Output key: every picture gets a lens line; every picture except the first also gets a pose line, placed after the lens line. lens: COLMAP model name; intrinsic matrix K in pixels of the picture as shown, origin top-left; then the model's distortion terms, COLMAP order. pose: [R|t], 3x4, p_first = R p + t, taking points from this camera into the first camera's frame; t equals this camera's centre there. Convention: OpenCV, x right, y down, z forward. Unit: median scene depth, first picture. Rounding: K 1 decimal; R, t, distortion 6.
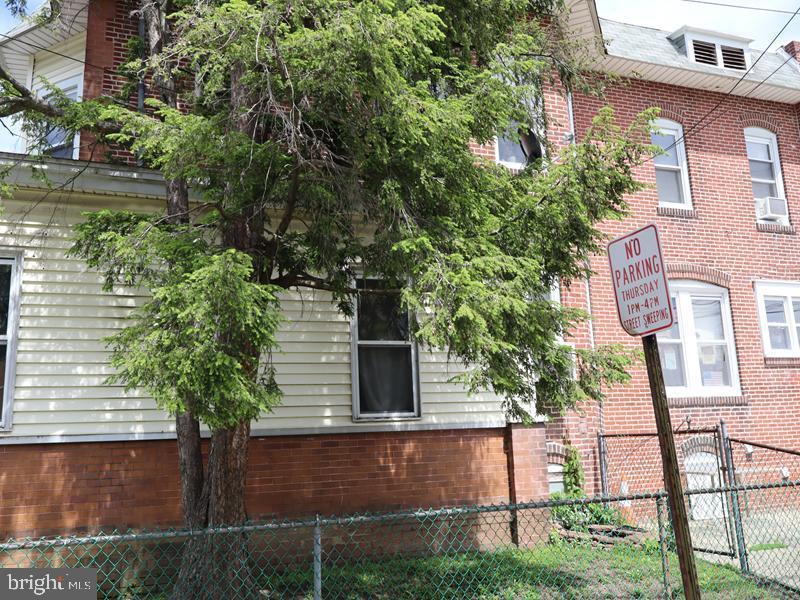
lens RADIAL K [[704.1, 0, 400.0], [0, 704.1, 300.0], [0, 0, 1]] dist [-0.008029, 0.008151]
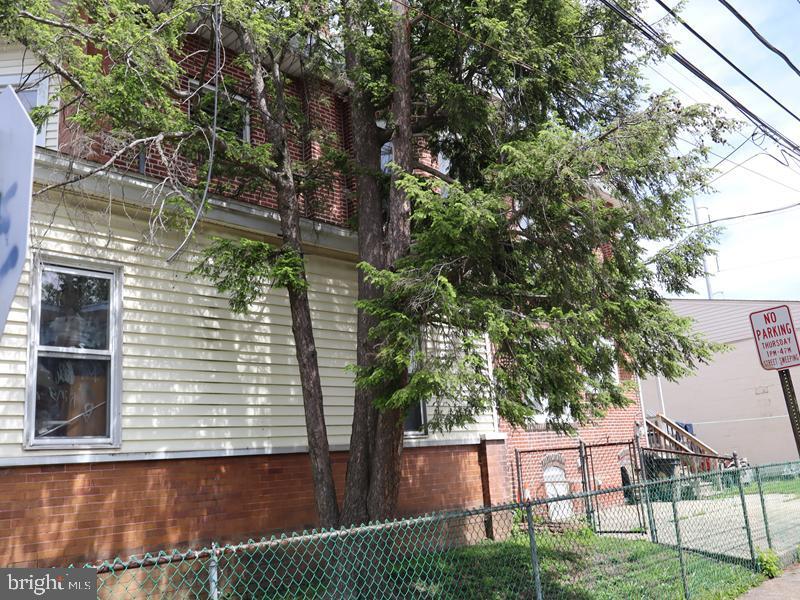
lens RADIAL K [[704.1, 0, 400.0], [0, 704.1, 300.0], [0, 0, 1]] dist [-0.008029, 0.008151]
pose [[0.900231, 0.077299, 0.428496, -0.598371], [-0.054343, 0.996367, -0.065572, 0.021339], [-0.432008, 0.035744, 0.901161, -0.065593]]
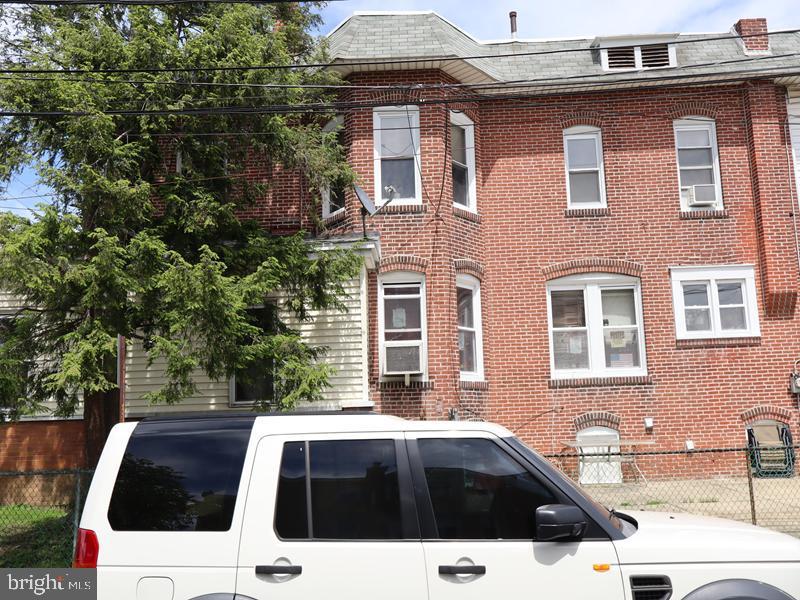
lens RADIAL K [[704.1, 0, 400.0], [0, 704.1, 300.0], [0, 0, 1]] dist [-0.008029, 0.008151]
pose [[0.930704, -0.042498, -0.363295, 0.909060], [0.070125, 0.995535, 0.063193, -0.136076], [0.358987, -0.084290, 0.929529, -0.271086]]
